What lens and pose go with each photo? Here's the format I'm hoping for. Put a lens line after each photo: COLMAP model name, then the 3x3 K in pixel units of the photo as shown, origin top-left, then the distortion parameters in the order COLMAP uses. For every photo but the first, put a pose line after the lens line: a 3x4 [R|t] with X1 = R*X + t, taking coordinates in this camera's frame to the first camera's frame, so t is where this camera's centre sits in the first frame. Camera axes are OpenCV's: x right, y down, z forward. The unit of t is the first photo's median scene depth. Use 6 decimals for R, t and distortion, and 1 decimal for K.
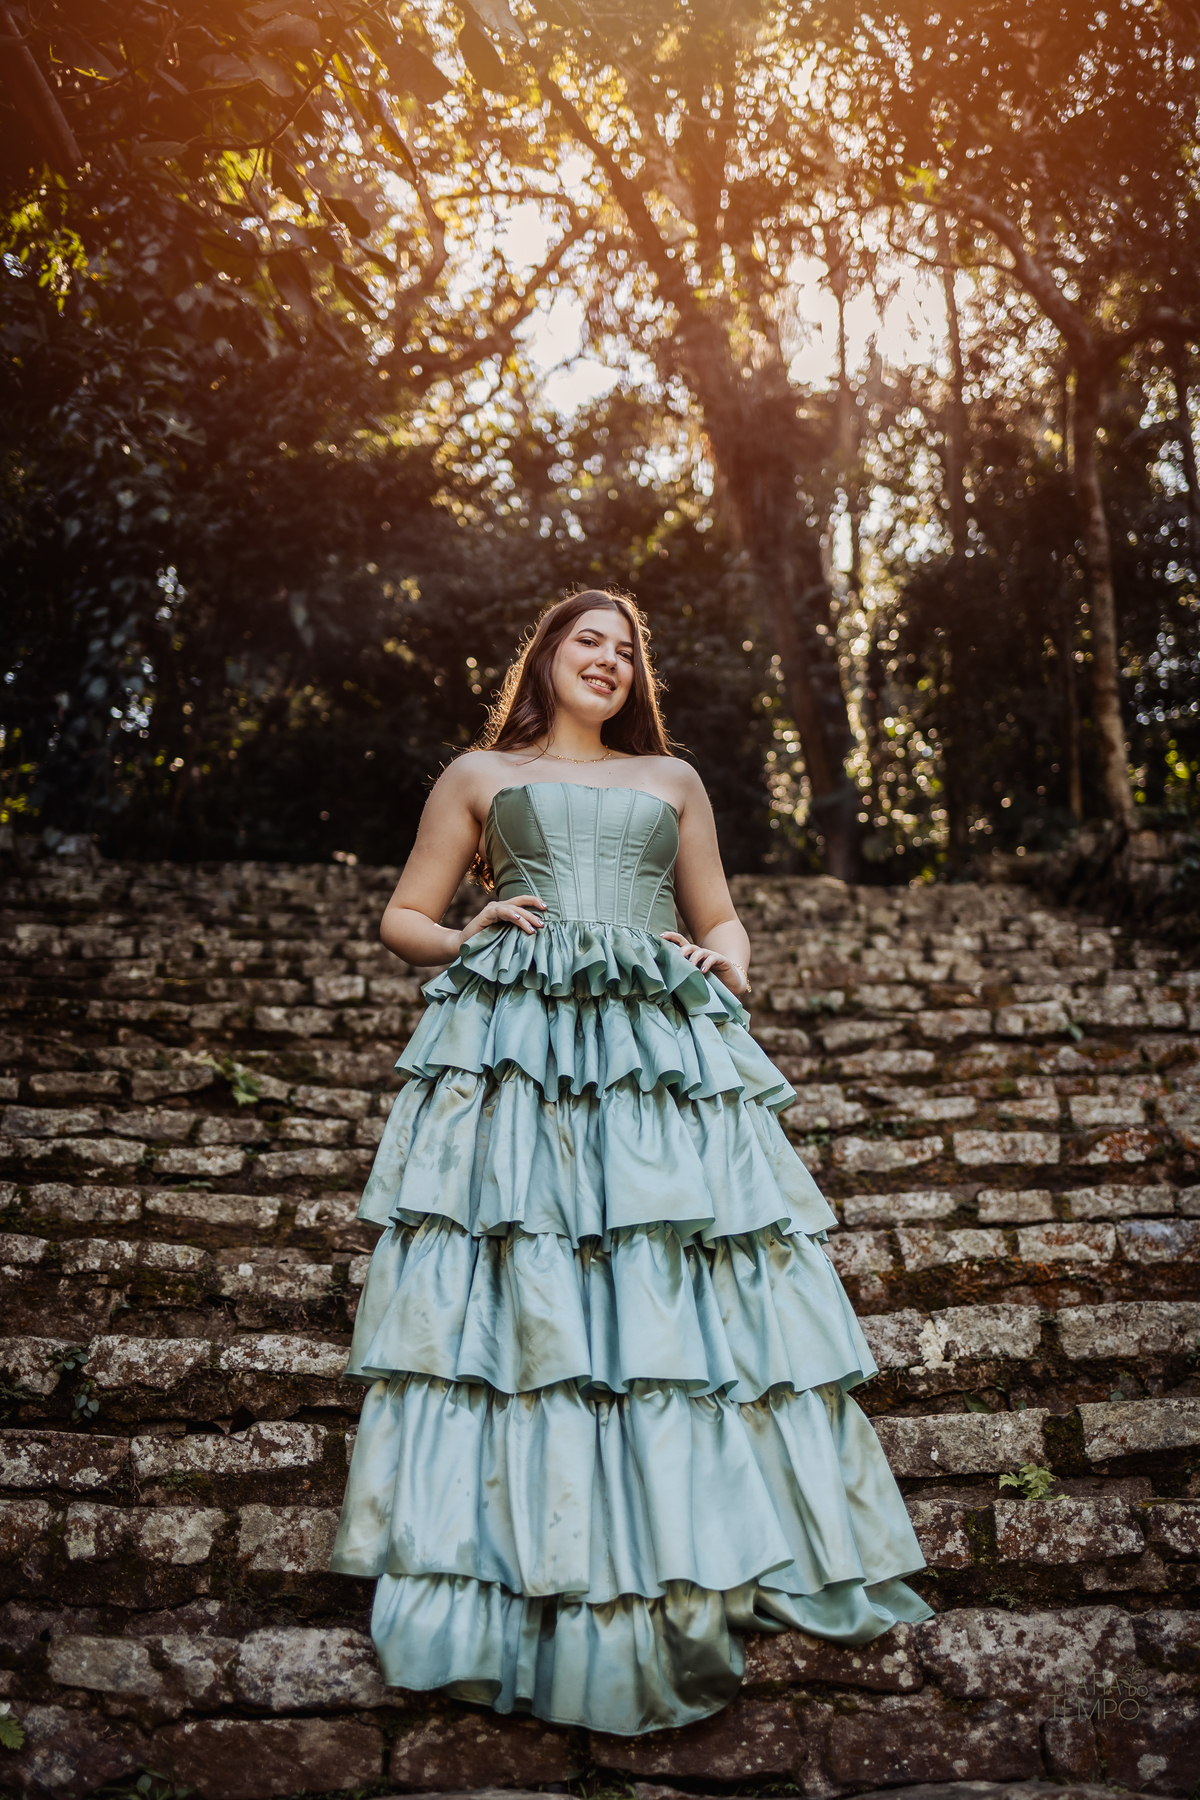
lens RADIAL K [[1778.0, 0, 568.4], [0, 1778.0, 950.4], [0, 0, 1]] dist [0.043051, -0.002701]
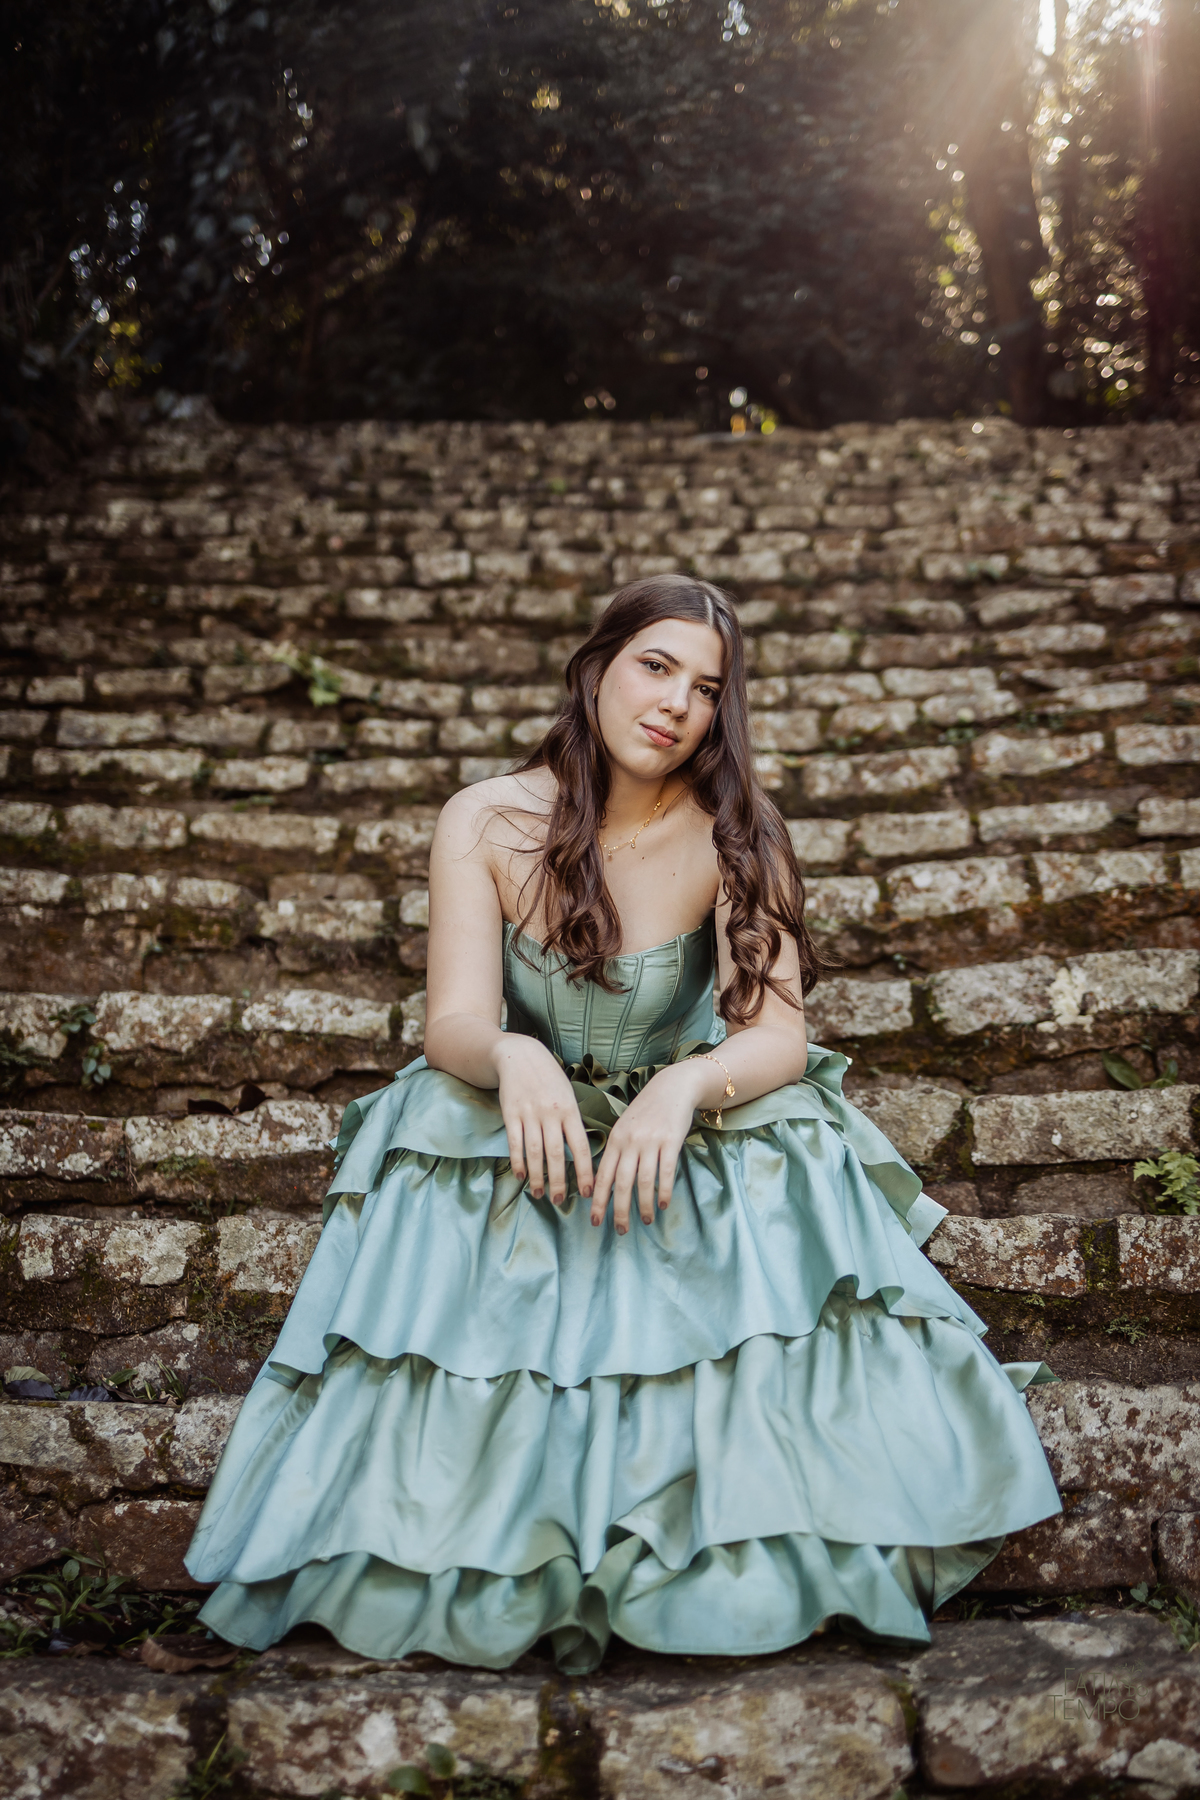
lens RADIAL K [[1799.9, 0, 593.0], [0, 1799.9, 865.0], [0, 0, 1]] dist [0.048696, 0.018949]
pose [[0.996151, -0.009127, -0.087176, 0.040235], [0.026133, 0.980256, 0.195997, -0.011602], [0.083666, -0.197520, 0.976722, 0.111523]]
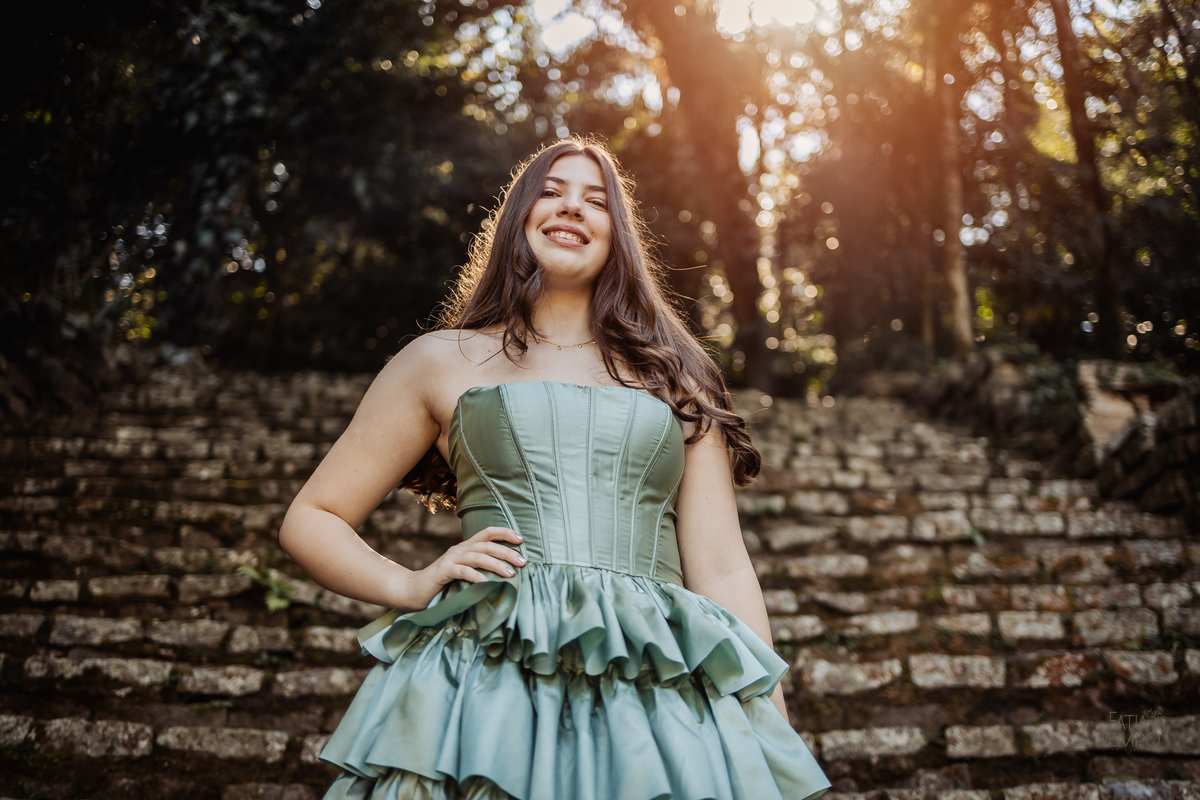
lens RADIAL K [[1203.9, 0, 576.5], [0, 1203.9, 401.3], [0, 0, 1]] dist [0.041435, -0.002826]
pose [[0.999691, 0.015003, 0.019821, -0.008593], [-0.014694, 0.999769, -0.015657, -0.043085], [-0.020051, 0.015361, 0.999681, 0.257620]]
